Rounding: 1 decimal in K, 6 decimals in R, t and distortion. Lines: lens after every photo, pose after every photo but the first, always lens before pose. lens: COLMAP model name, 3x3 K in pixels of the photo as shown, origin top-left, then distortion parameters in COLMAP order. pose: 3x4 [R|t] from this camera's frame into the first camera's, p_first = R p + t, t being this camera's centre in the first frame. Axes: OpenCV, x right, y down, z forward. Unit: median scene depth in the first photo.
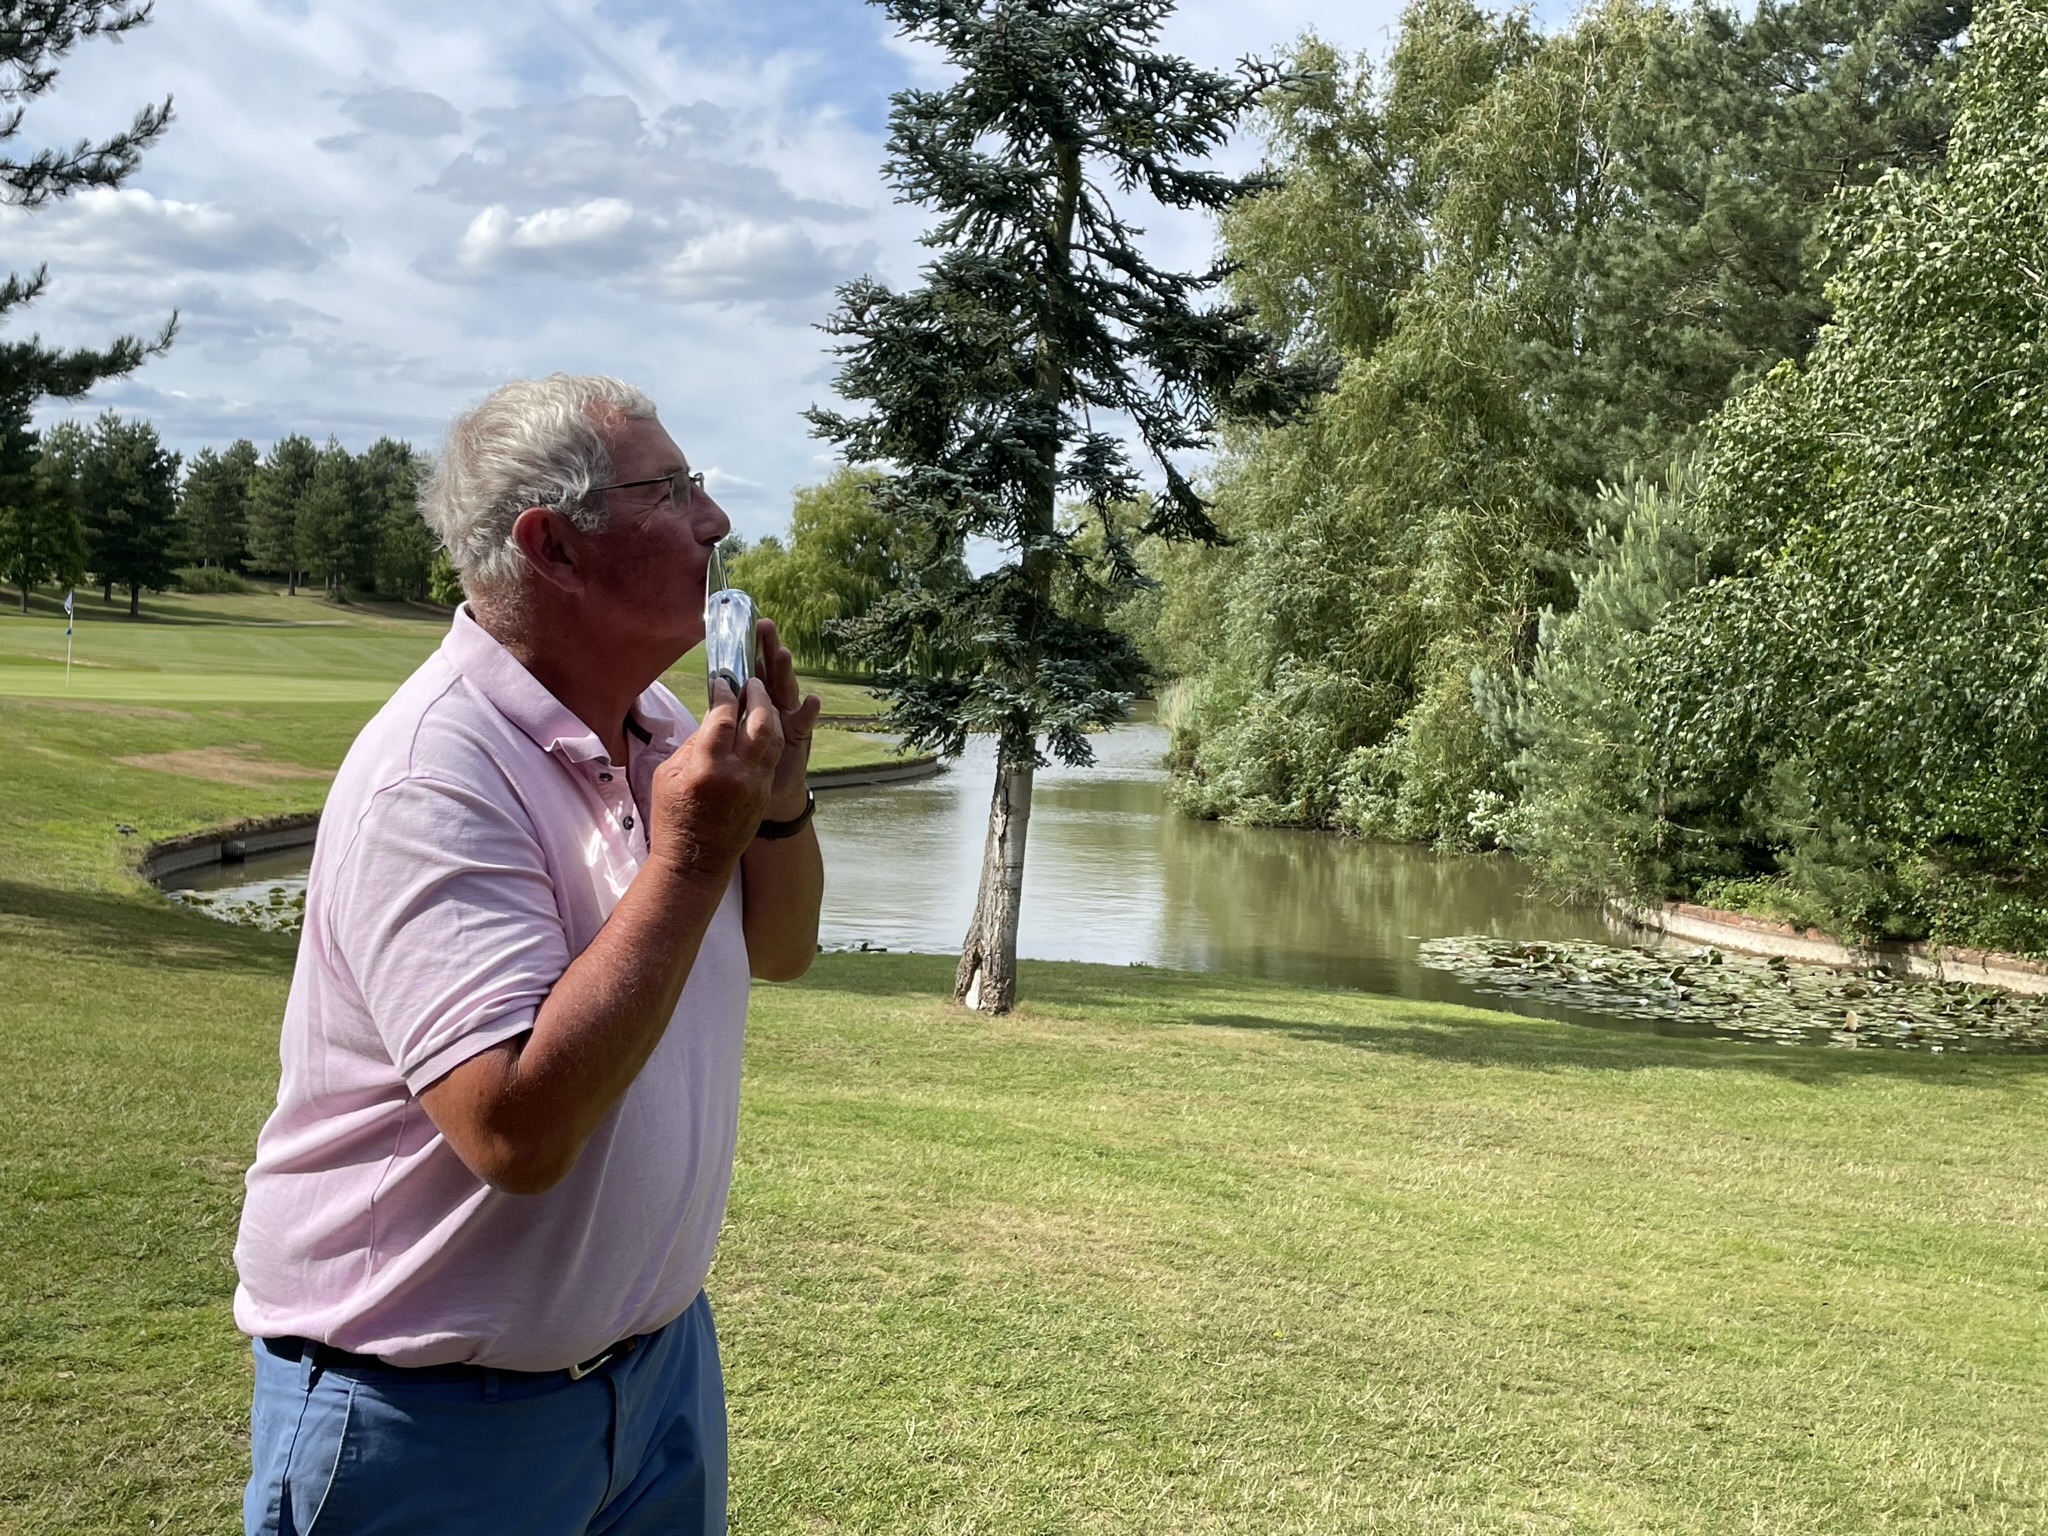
lens RADIAL K [[2112.5, 0, 912.0], [0, 2112.5, 757.4], [0, 0, 1]] dist [0.137123, -0.314067]
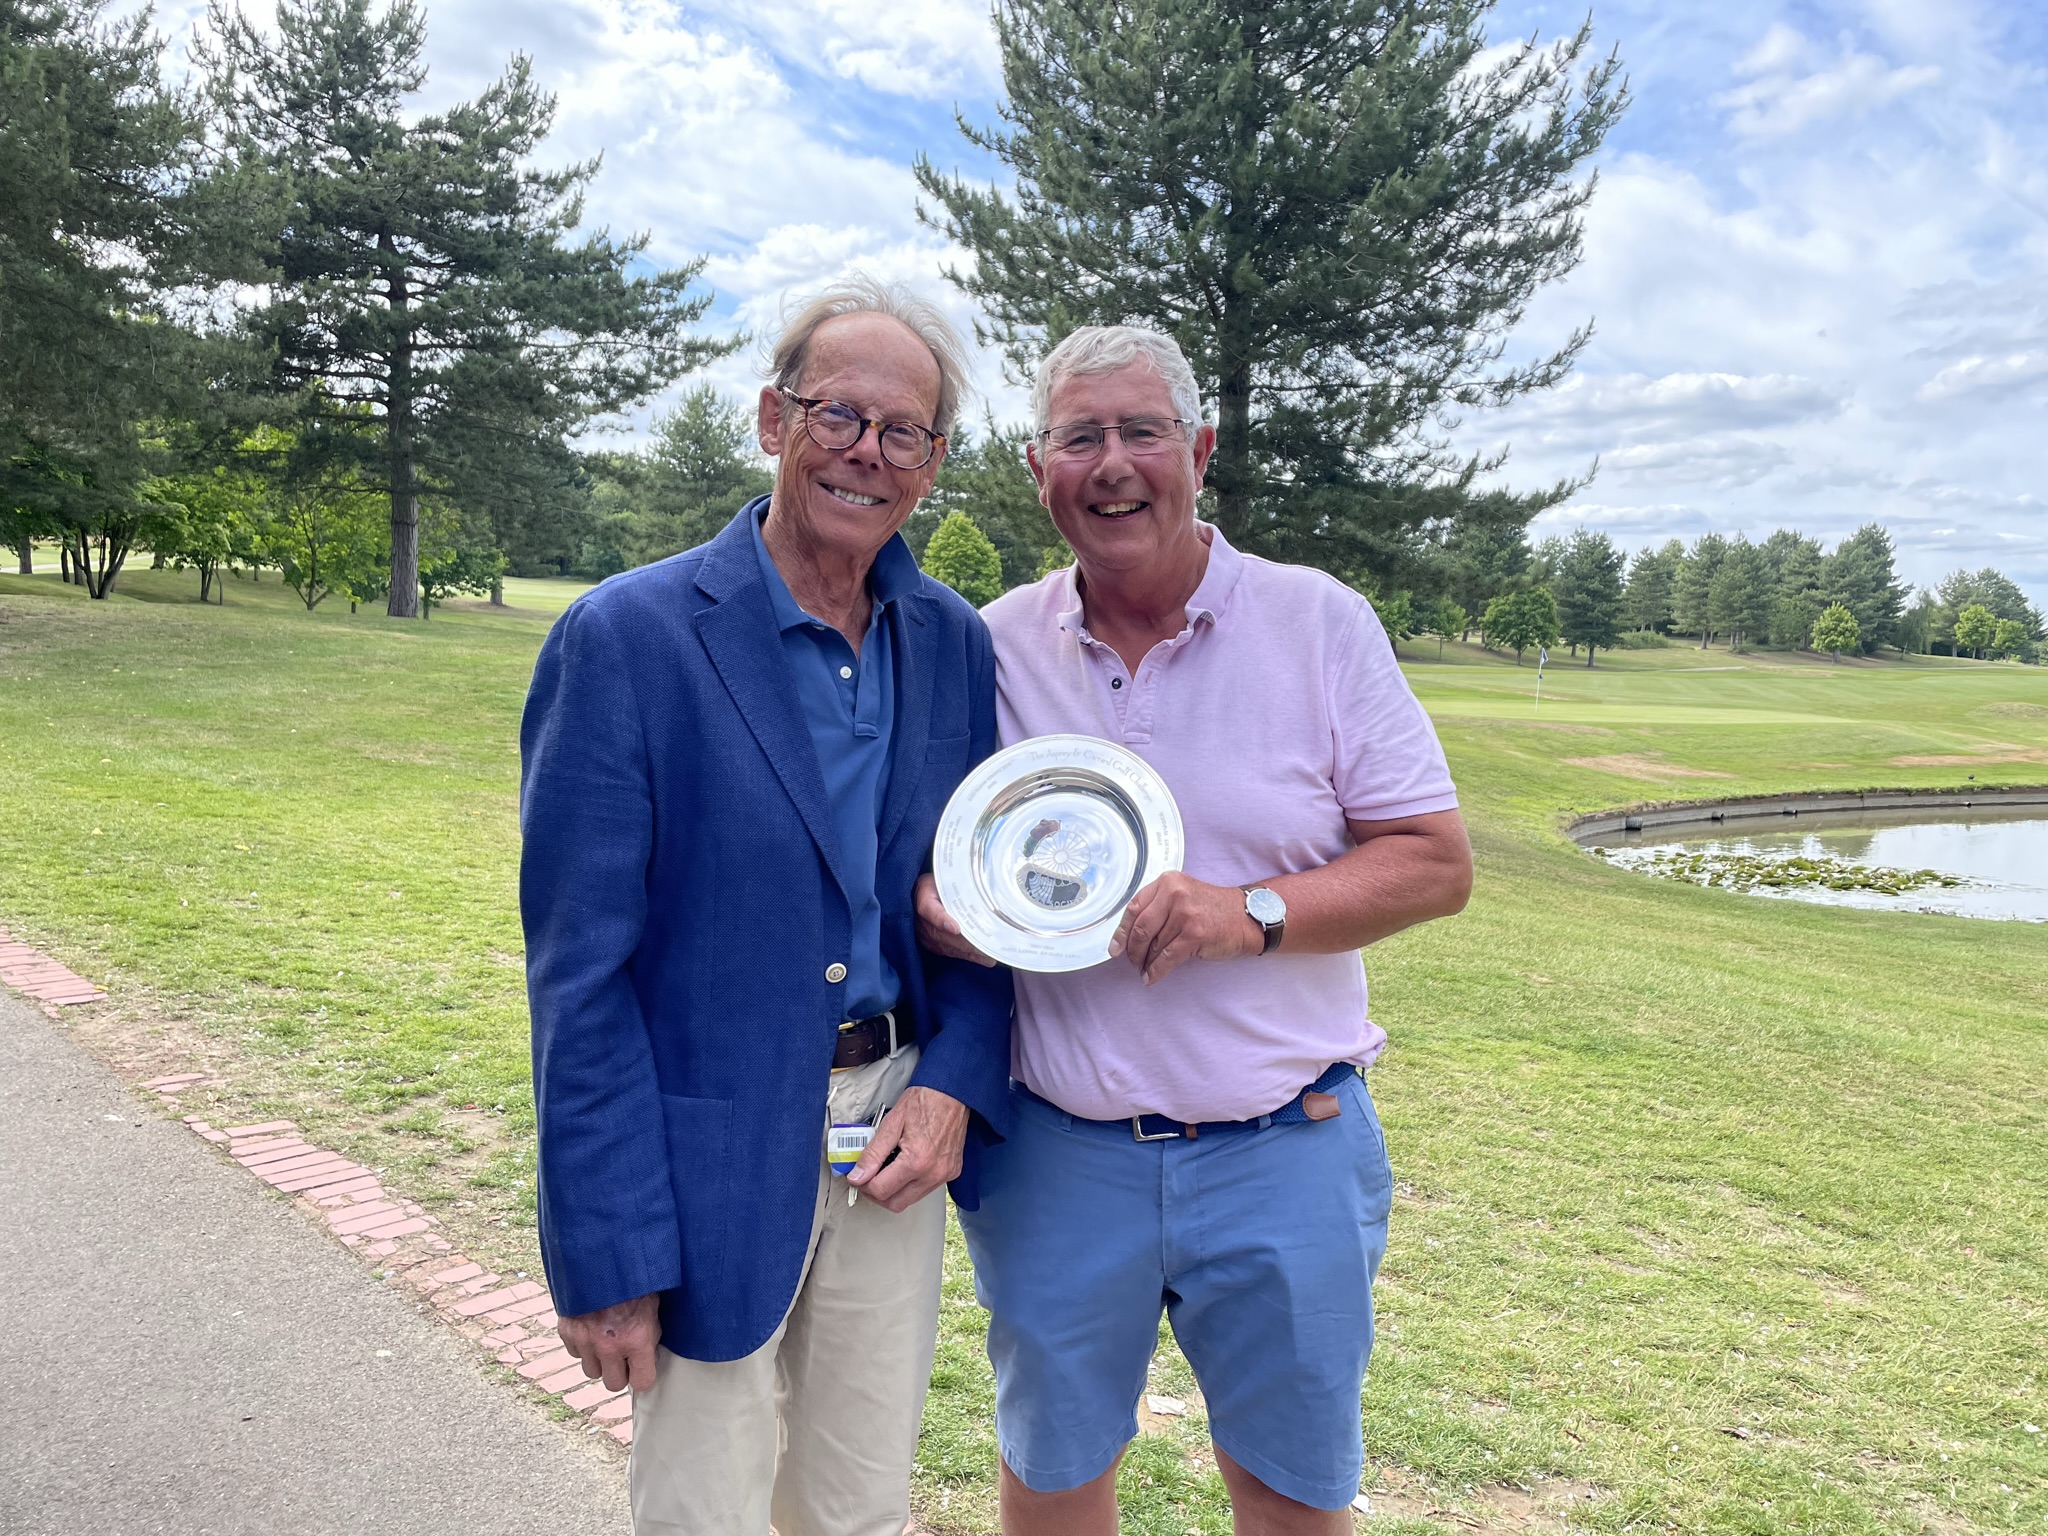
lens RADIAL K [[1569.8, 0, 1024.0], [0, 1569.8, 768.0], [0, 0, 1]] dist [0.015716, -0.001401]
pose [[0.752063, 0.024708, -0.658627, 0.075970], [-0.028289, 0.999586, 0.005198, 0.011988], [0.658483, 0.014723, 0.752451, -0.085162]]
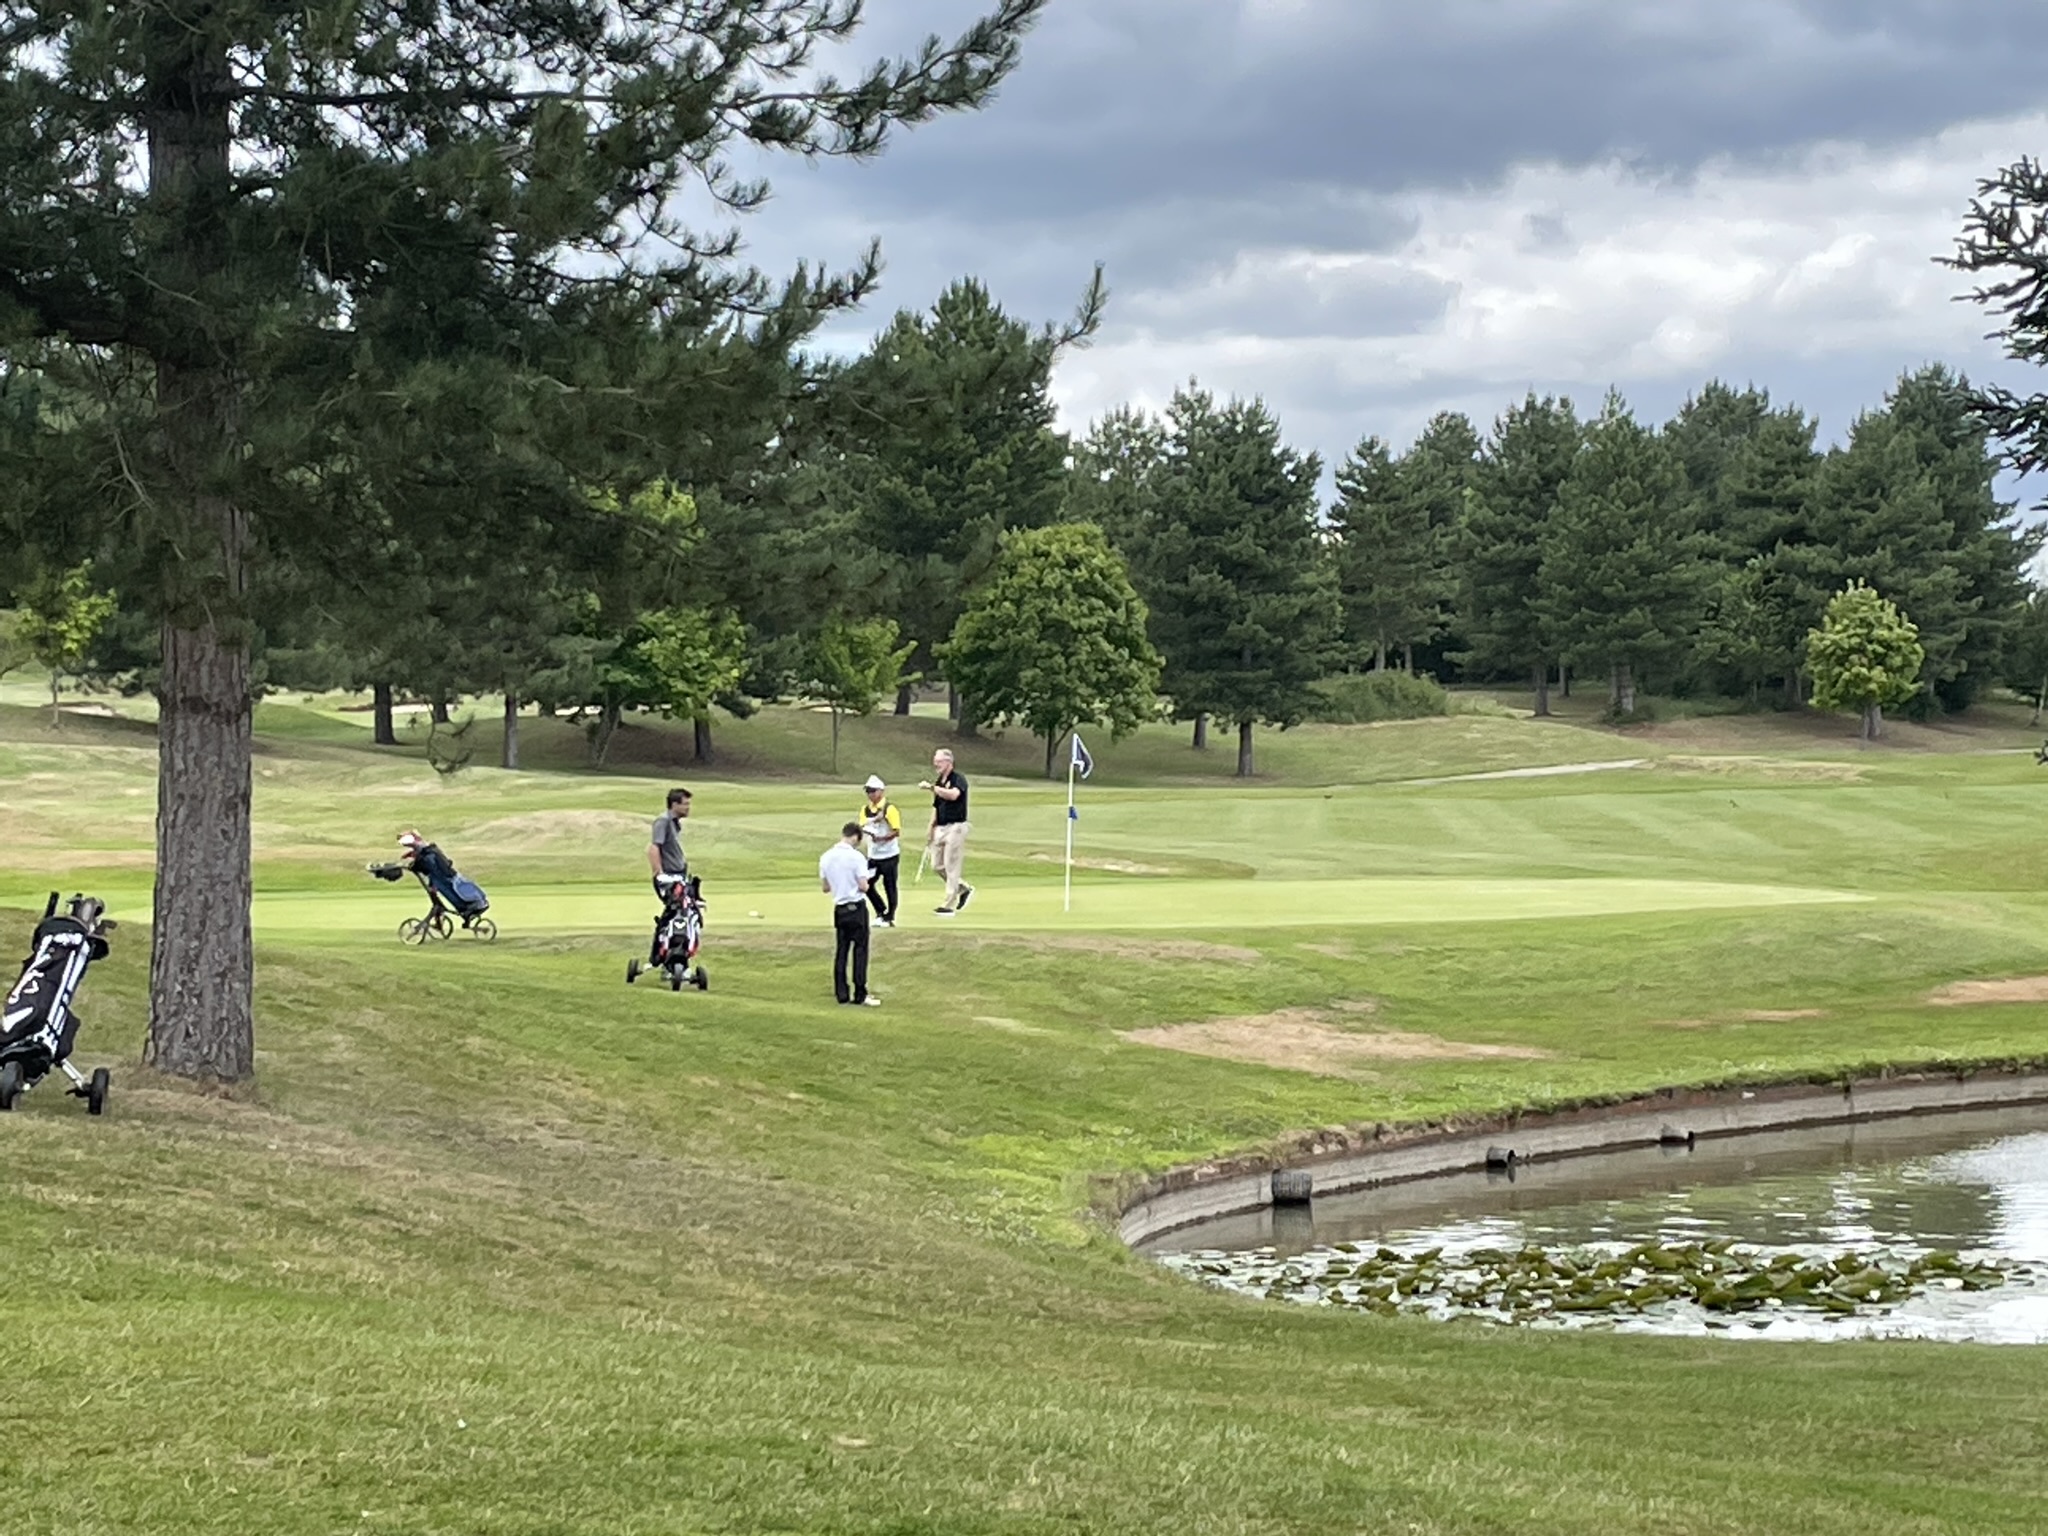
lens RADIAL K [[5917.9, 0, 1024.0], [0, 5917.9, 768.0], [0, 0, 1]] dist [0.044628, 0.722076]
pose [[0.894459, -0.052347, -0.444075, 0.313880], [0.026671, 0.997601, -0.063875, 0.031264], [0.446353, 0.045290, 0.893710, -0.423184]]
